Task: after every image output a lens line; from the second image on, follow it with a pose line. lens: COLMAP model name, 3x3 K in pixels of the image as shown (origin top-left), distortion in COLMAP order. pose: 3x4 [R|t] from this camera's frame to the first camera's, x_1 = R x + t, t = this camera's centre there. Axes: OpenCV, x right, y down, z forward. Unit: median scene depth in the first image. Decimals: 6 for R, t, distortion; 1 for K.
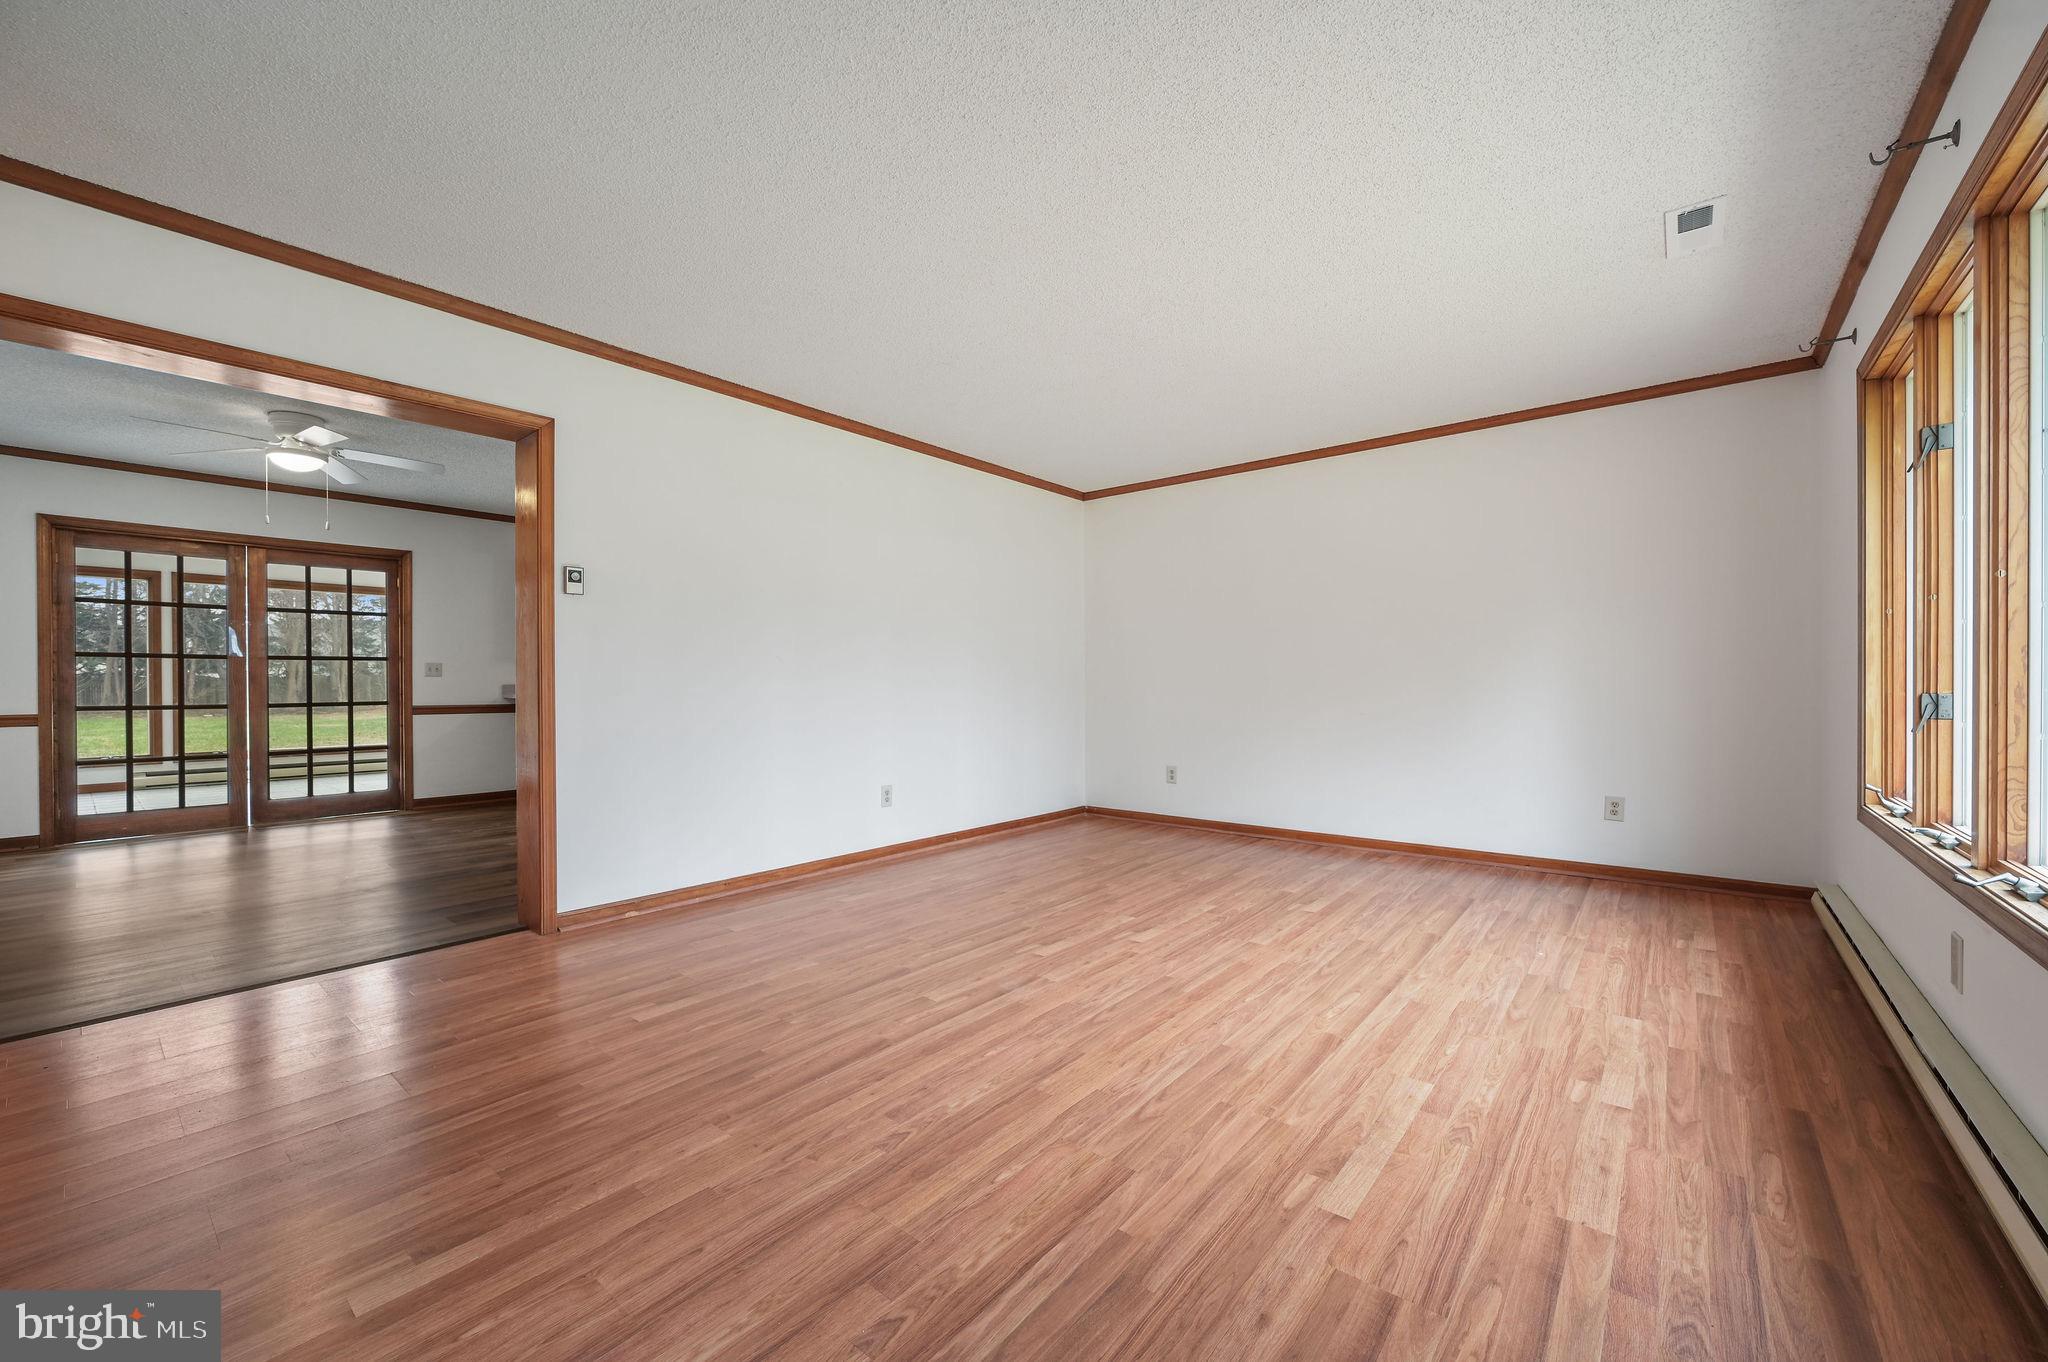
lens RADIAL K [[801.8, 0, 1024.1], [0, 801.8, 682.8], [0, 0, 1]] dist [0.000162, -0.000471]
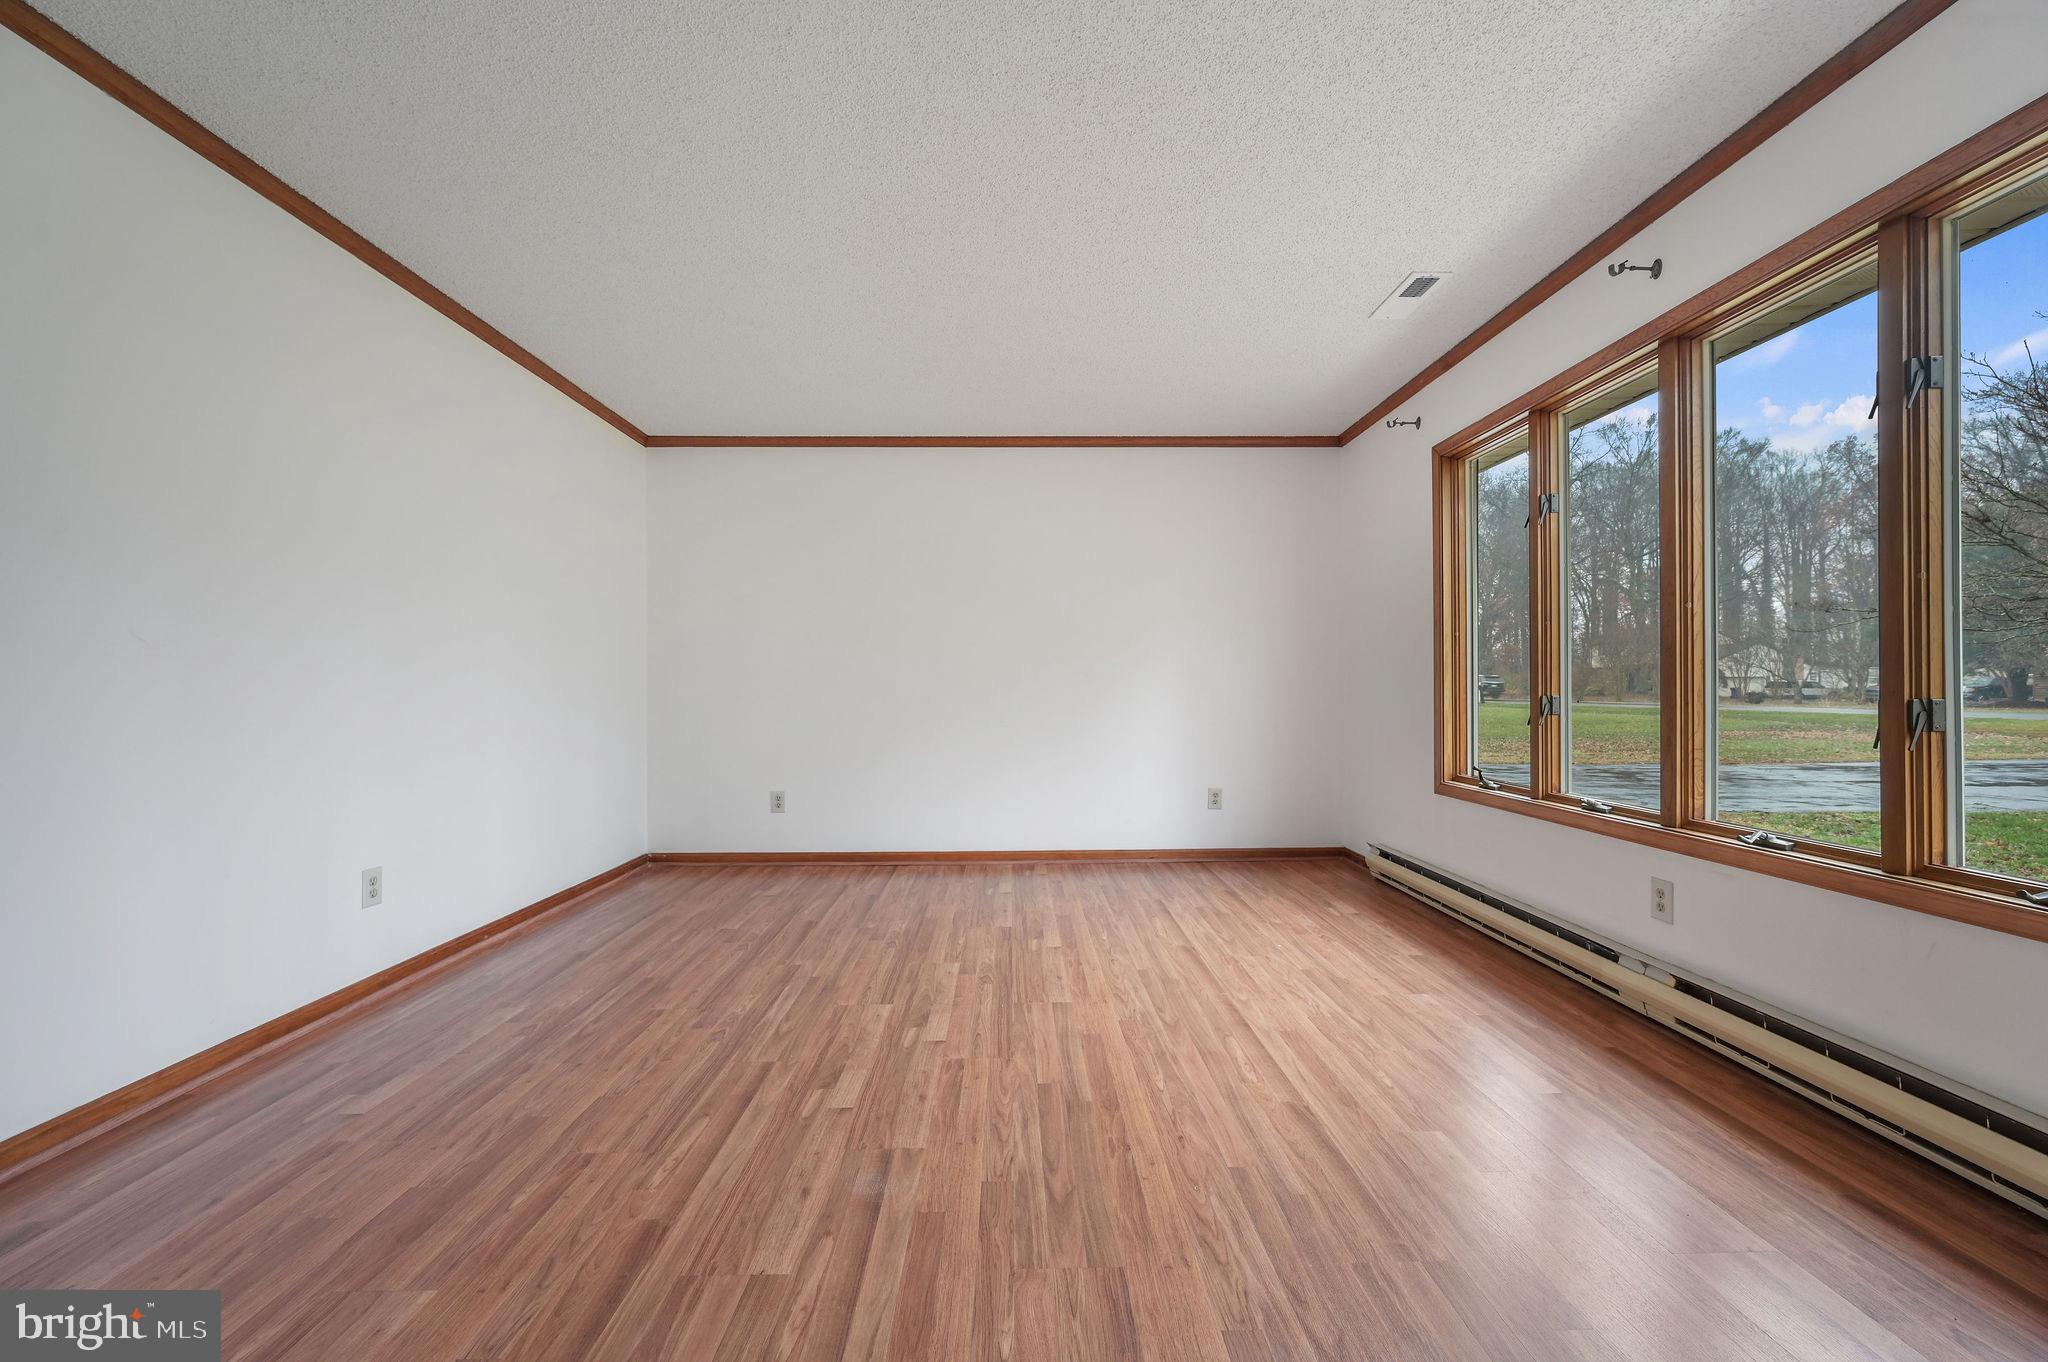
lens RADIAL K [[801.8, 0, 1023.8], [0, 801.8, 683.3], [0, 0, 1]] dist [0.000162, -0.000471]
pose [[0.761892, 0.005249, 0.647683, -0.320634], [0.001113, 0.999955, -0.009413, 0.003911], [-0.647703, 0.007893, 0.761852, 0.454017]]
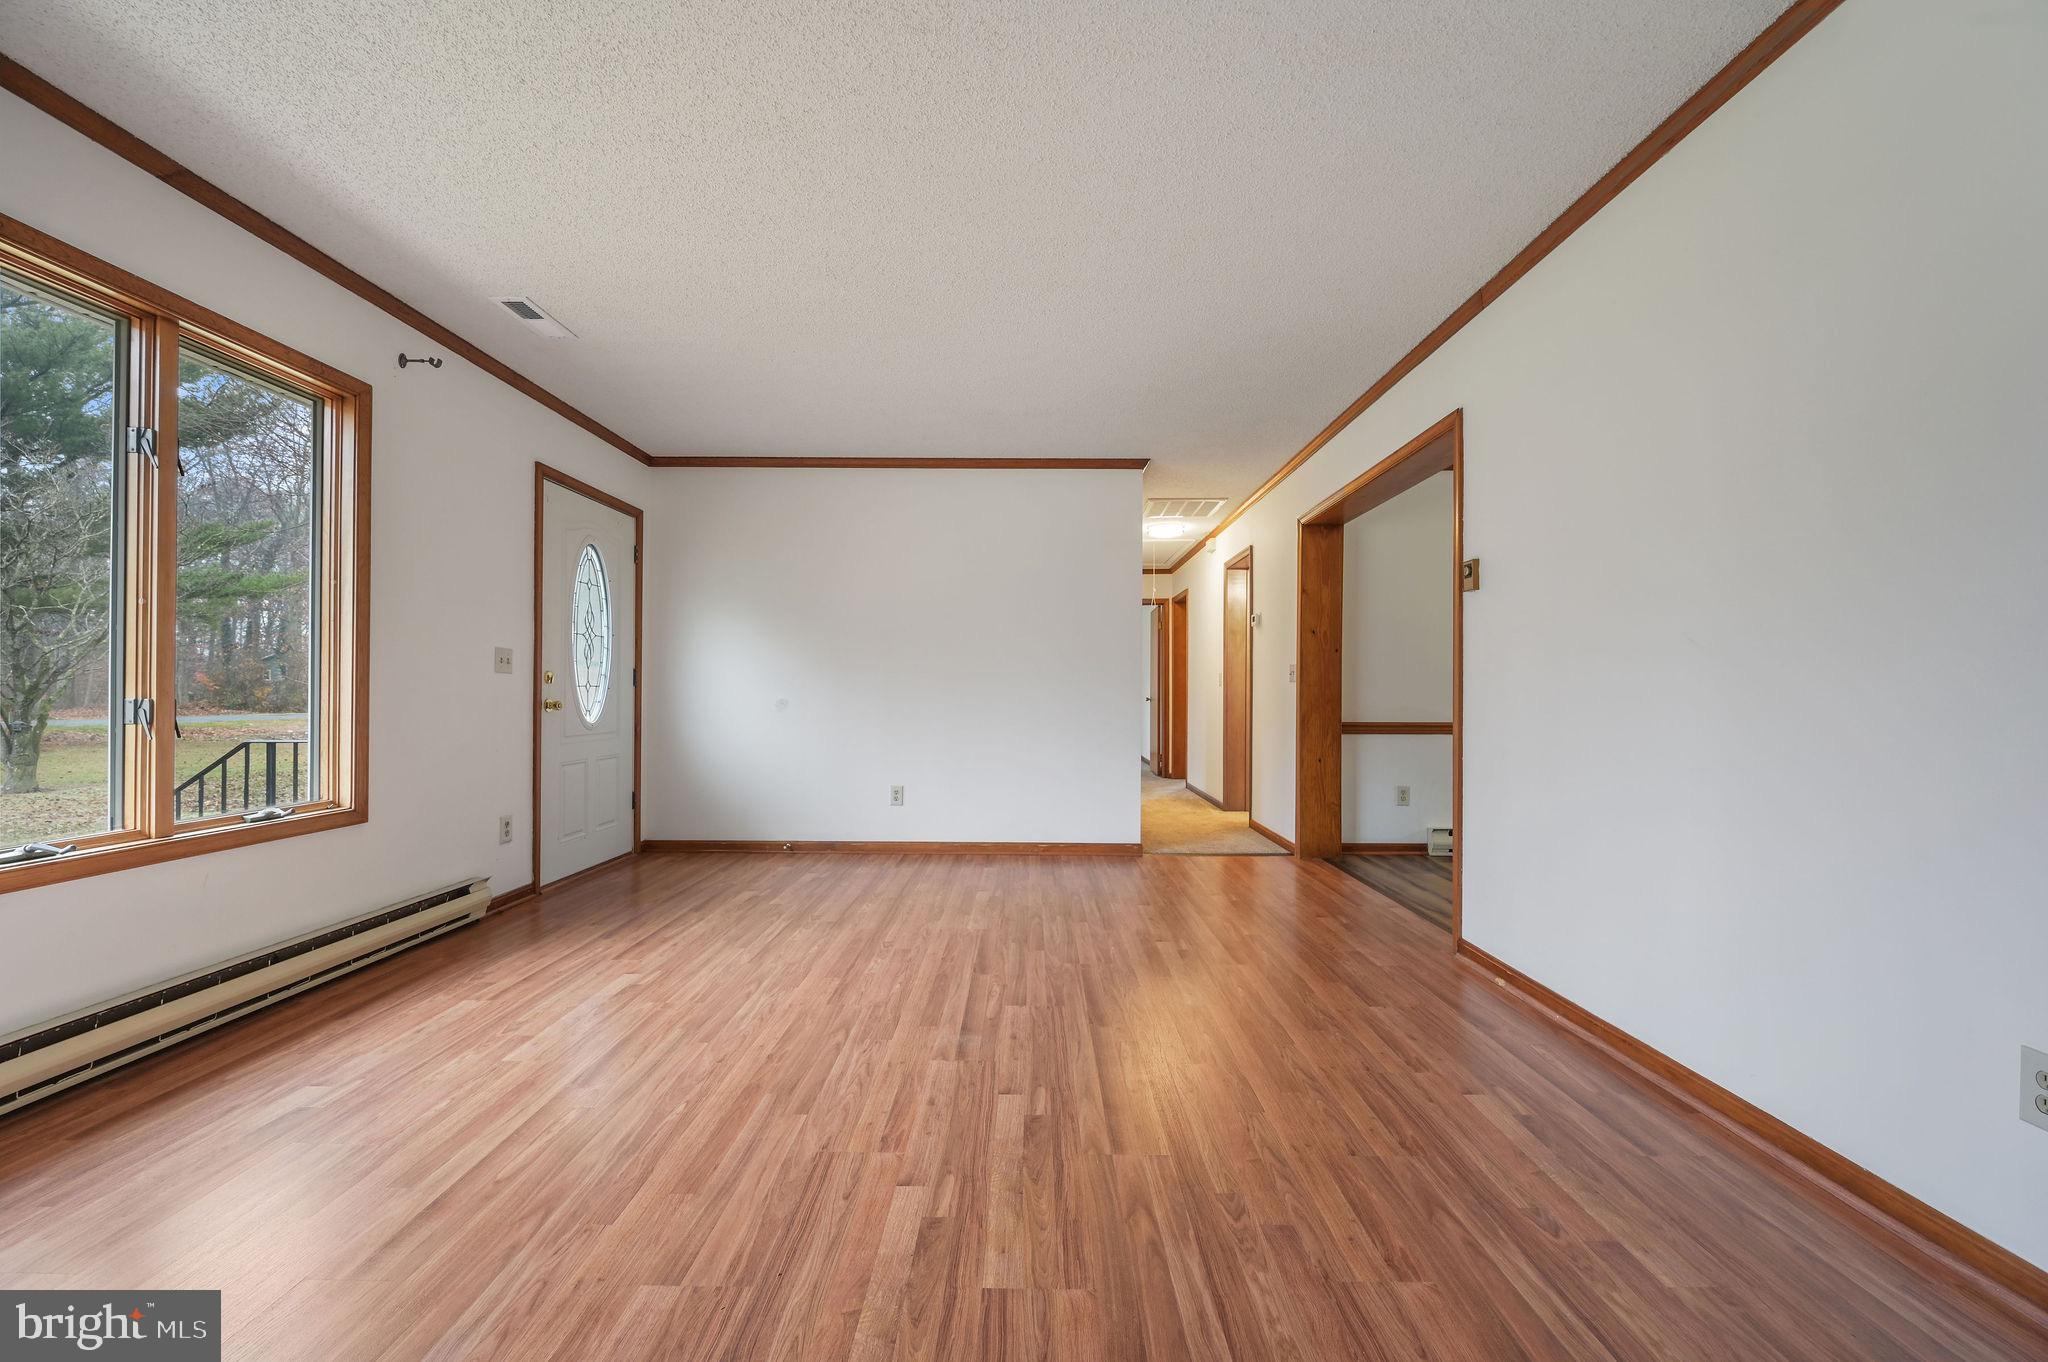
lens RADIAL K [[801.8, 0, 1022.4], [0, 801.8, 690.6], [0, 0, 1]] dist [0.000162, -0.000471]
pose [[-0.780355, -0.001761, -0.625334, 0.473996], [-0.000419, 0.999997, -0.002294, 0.004513], [0.625336, -0.001528, -0.780354, 1.691169]]
